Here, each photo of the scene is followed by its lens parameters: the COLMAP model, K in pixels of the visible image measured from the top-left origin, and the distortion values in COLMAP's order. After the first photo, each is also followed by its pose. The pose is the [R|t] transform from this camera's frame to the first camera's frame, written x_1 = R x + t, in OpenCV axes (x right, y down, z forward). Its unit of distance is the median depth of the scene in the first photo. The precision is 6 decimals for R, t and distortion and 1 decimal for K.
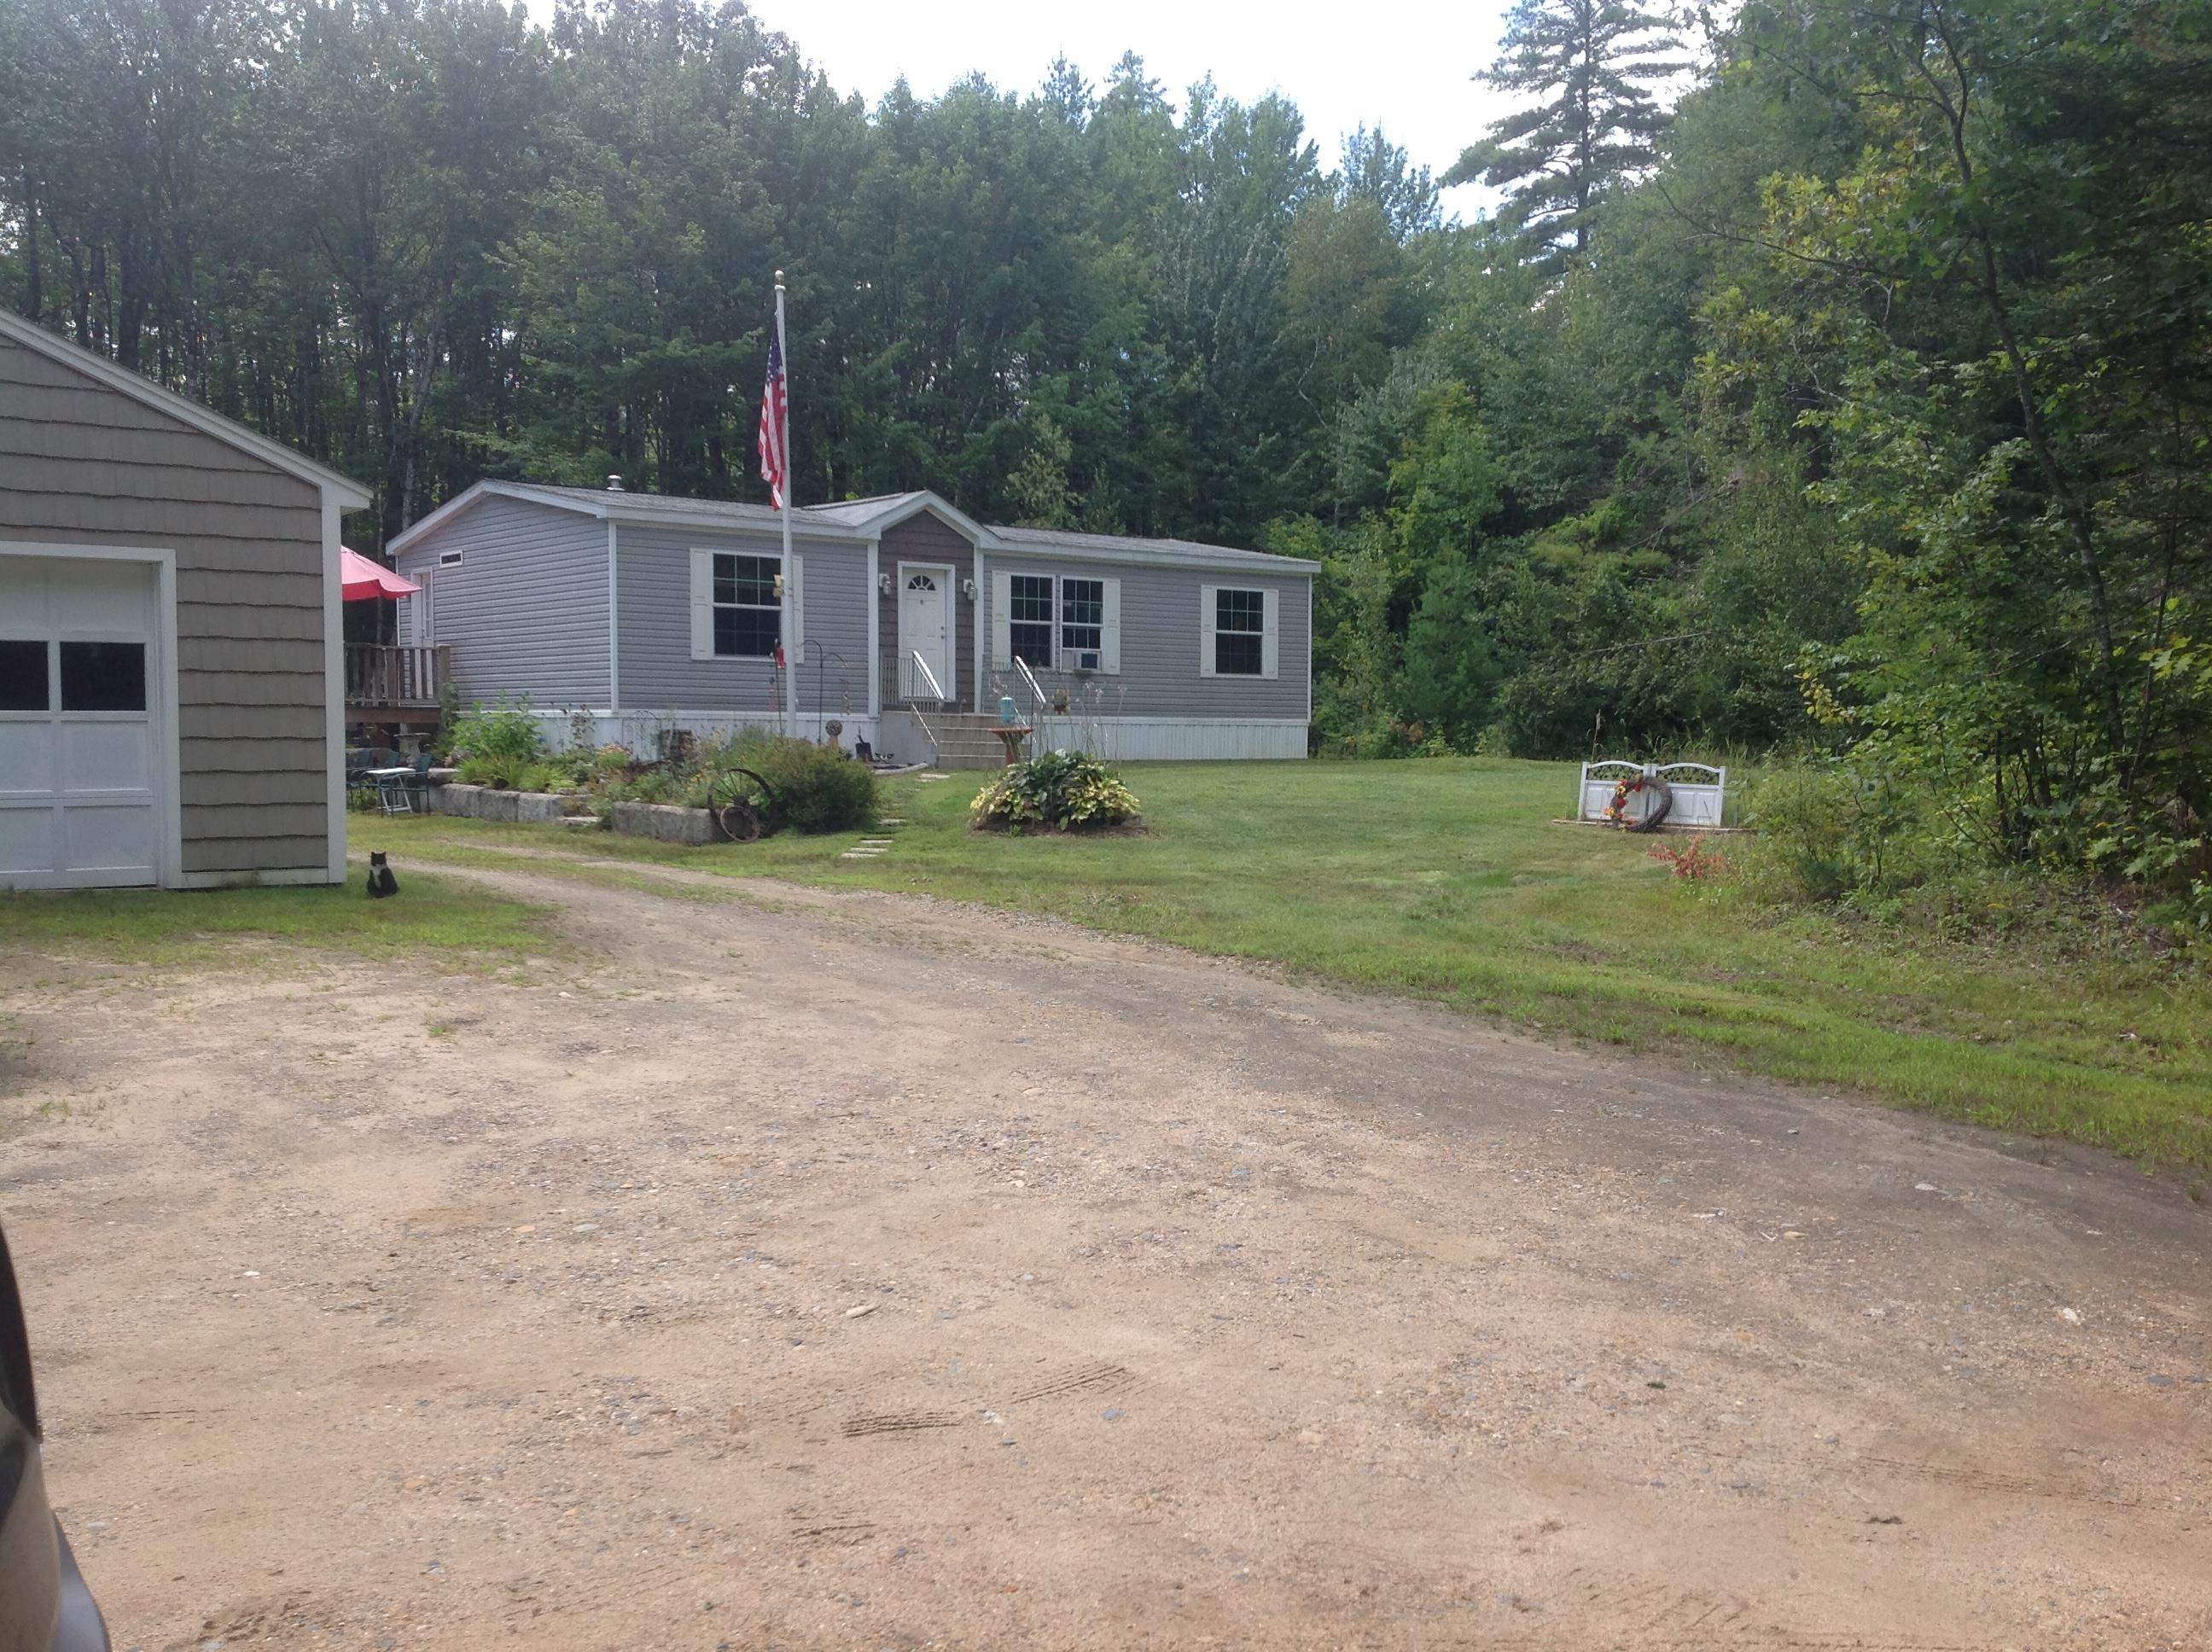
lens RADIAL K [[2154.6, 0, 1160.2], [0, 2154.6, 853.9], [0, 0, 1]] dist [0.030364, 0.000000]
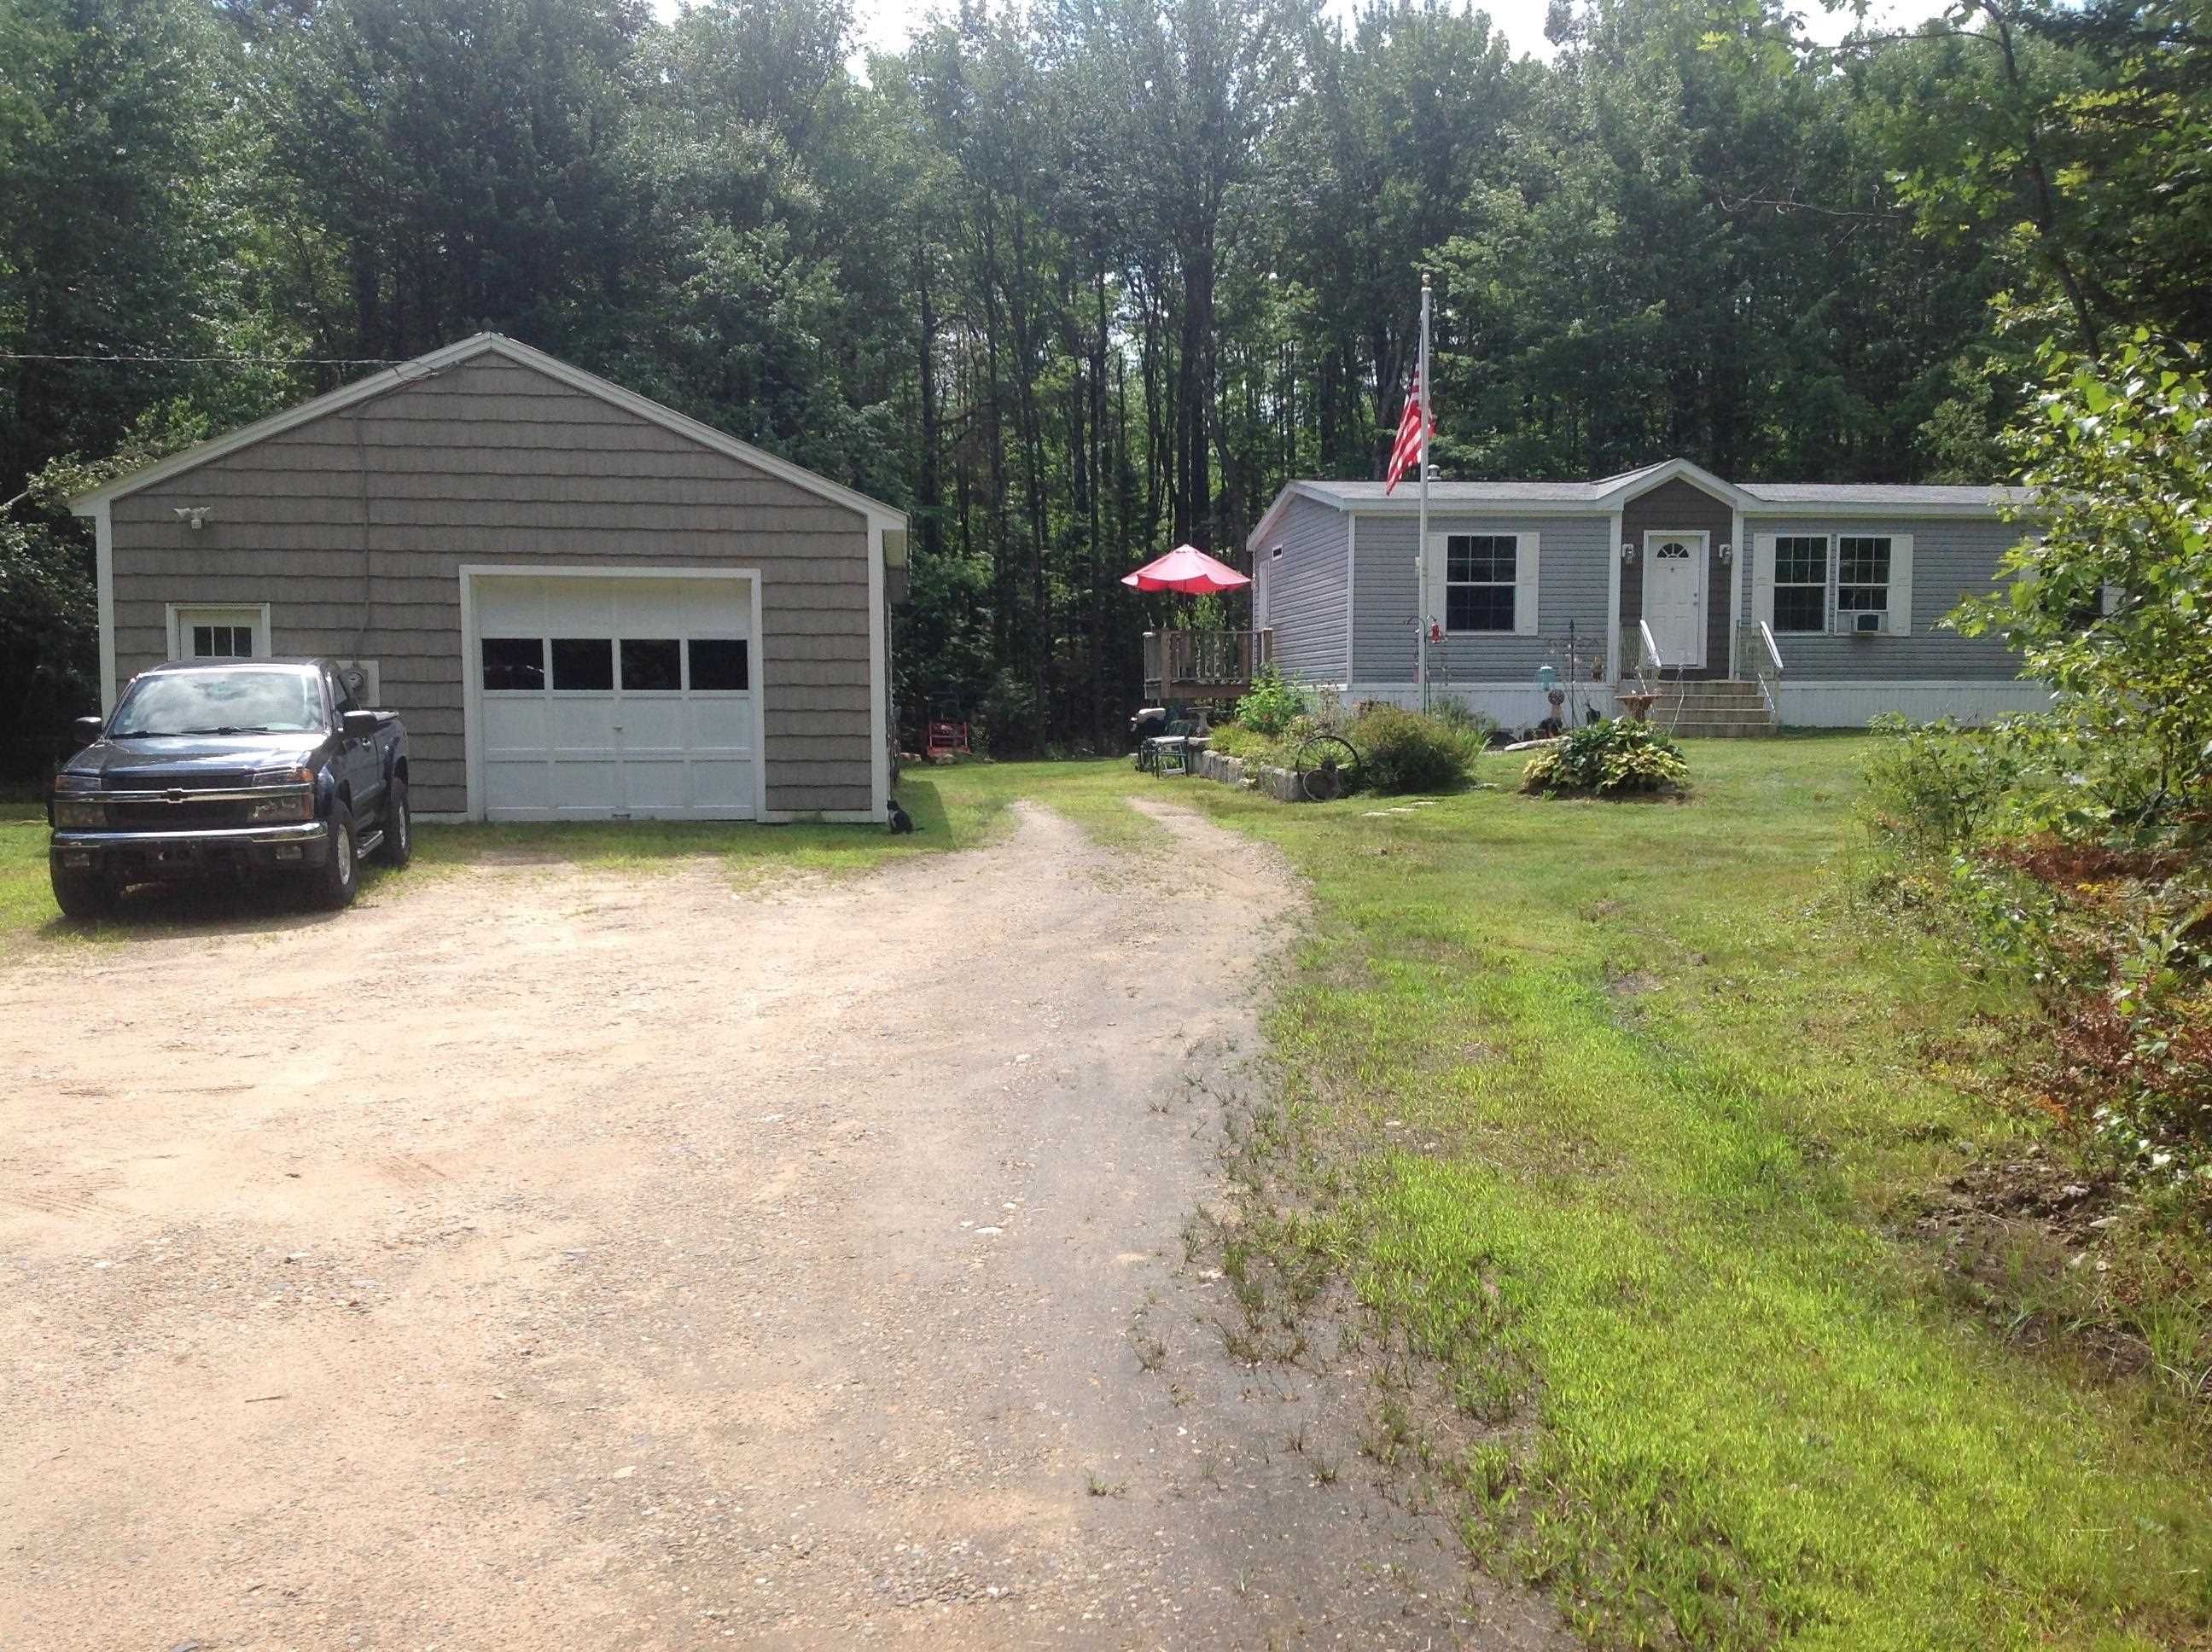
lens RADIAL K [[2154.6, 0, 1094.7], [0, 2154.6, 915.5], [0, 0, 1]] dist [0.030364, 0.000000]
pose [[0.839429, 0.039255, -0.542051, 0.215147], [-0.018094, 0.998854, 0.044315, 0.004721], [0.543169, -0.027392, 0.839177, 0.000254]]
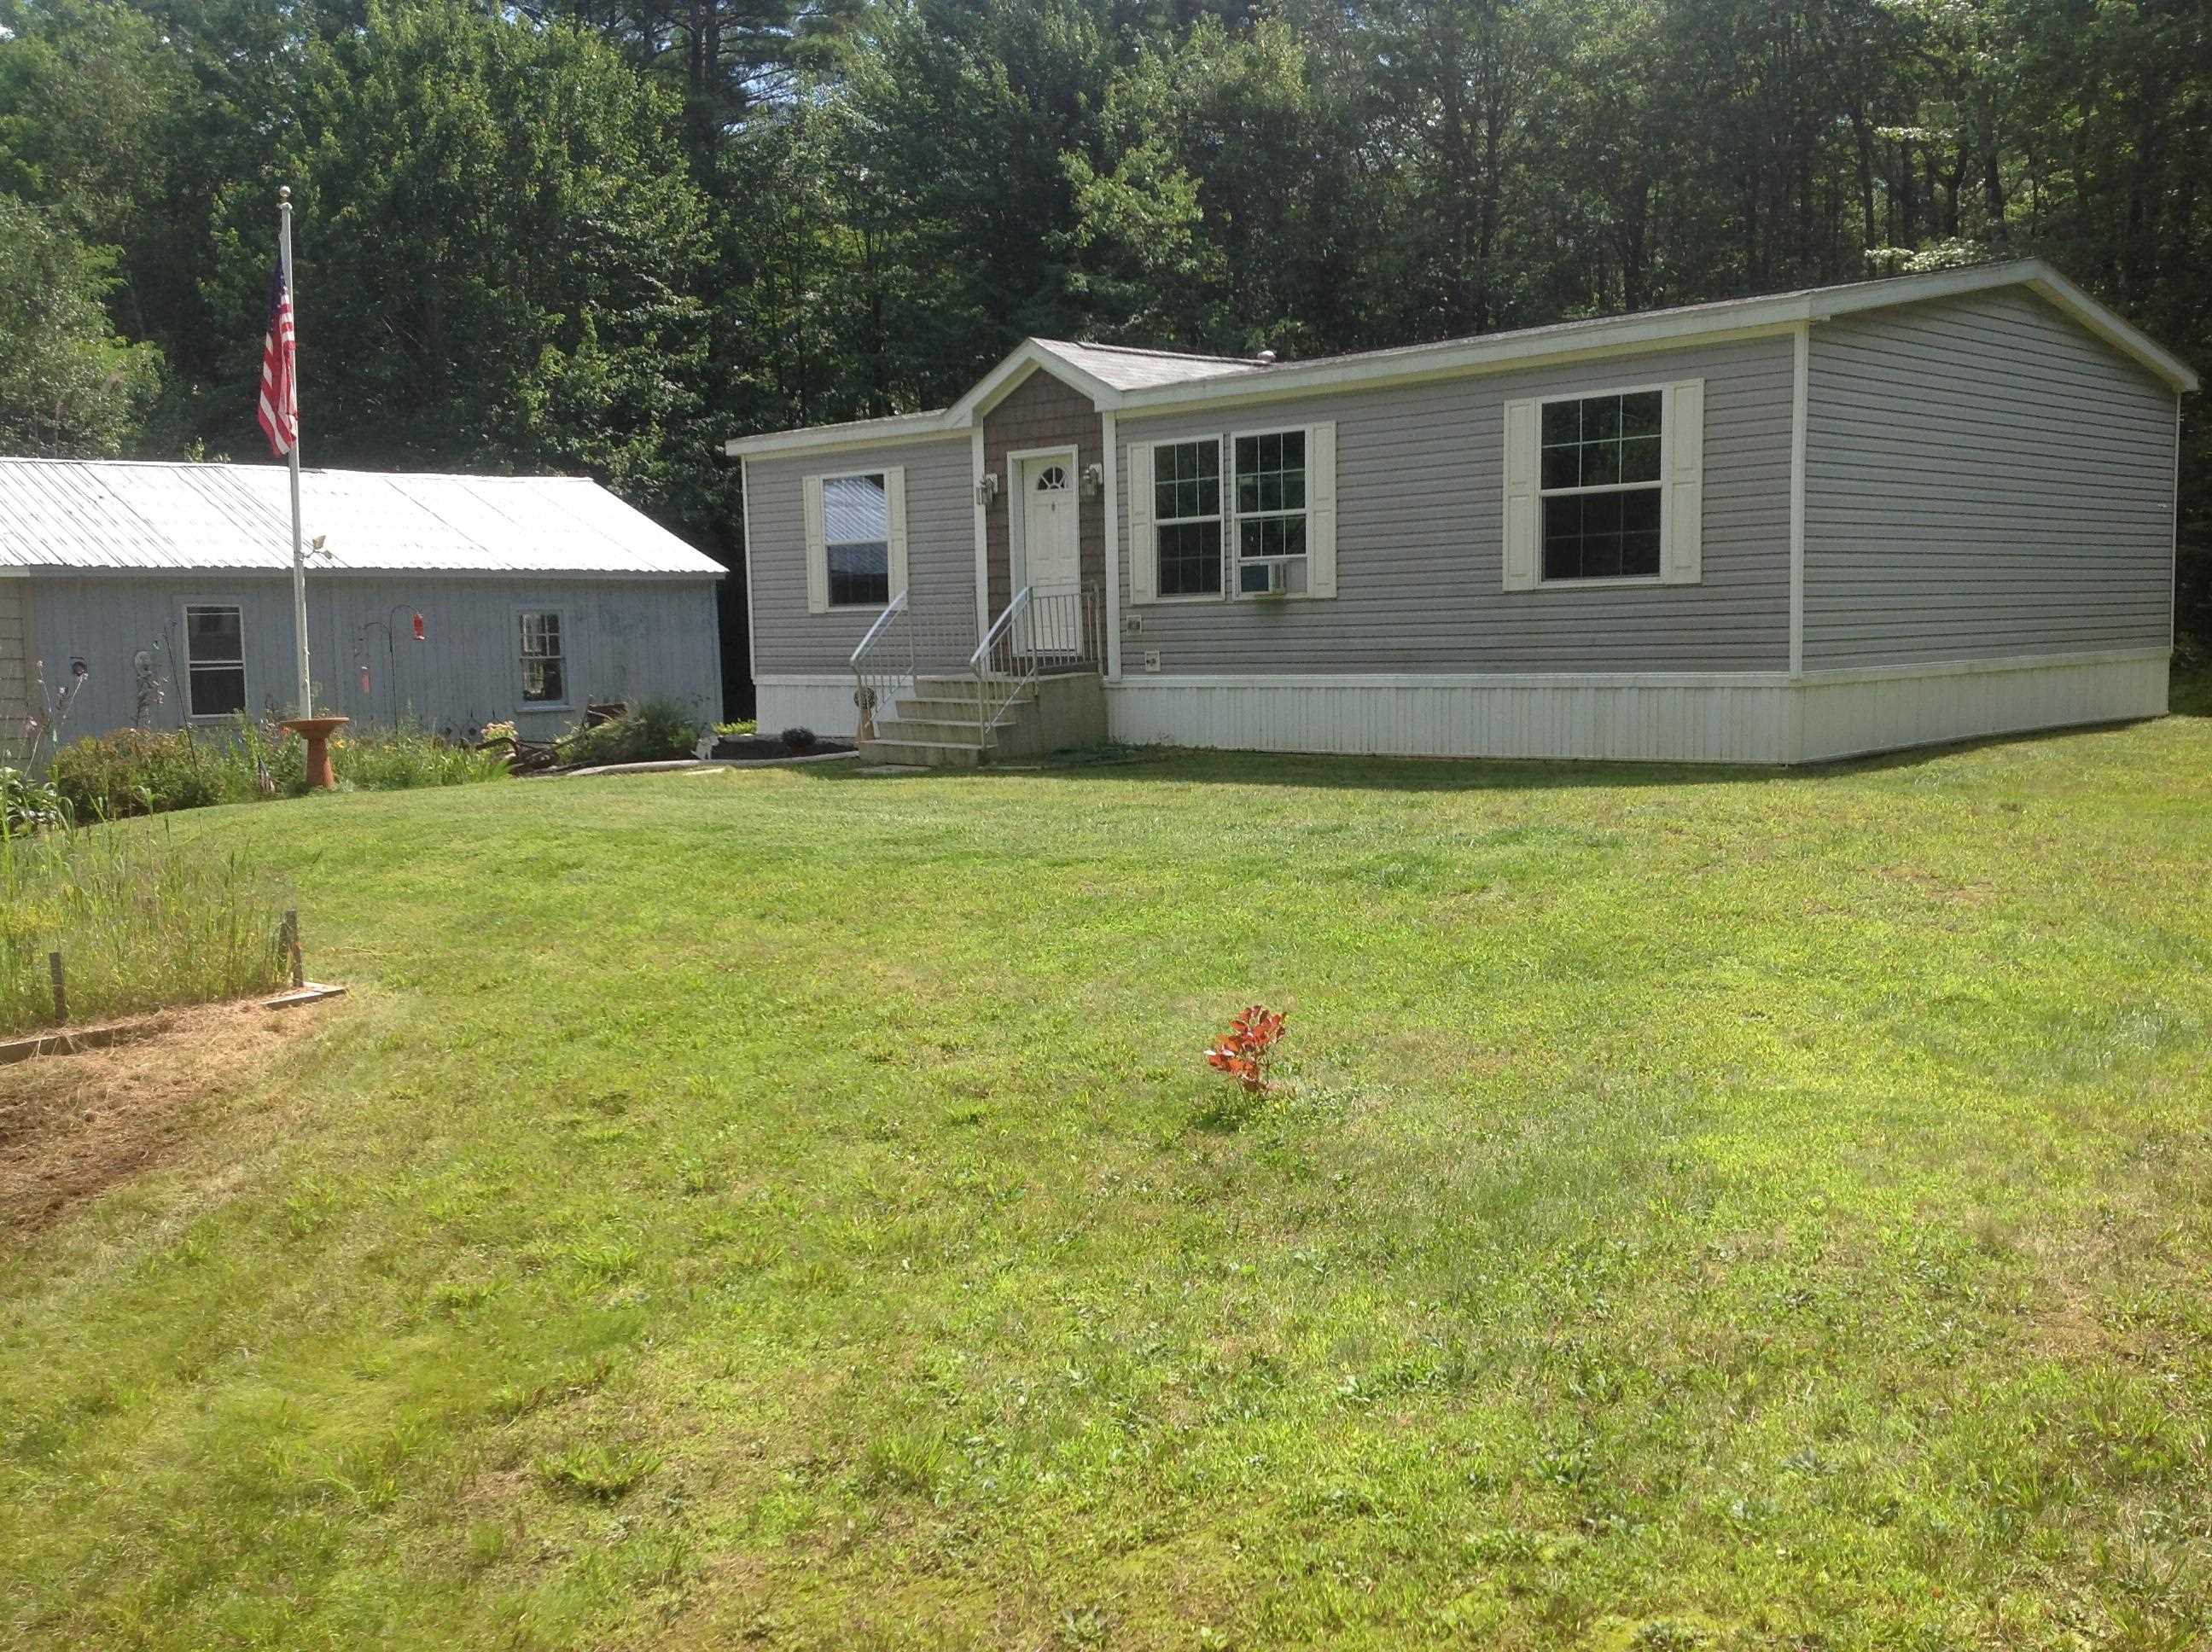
lens RADIAL K [[2154.6, 0, 1097.4], [0, 2154.6, 845.1], [0, 0, 1]] dist [0.030364, 0.000000]
pose [[0.059757, 0.091143, -0.994043, 0.558071], [-0.030349, 0.995528, 0.089455, -0.072304], [0.997751, 0.024823, 0.062256, 0.966963]]
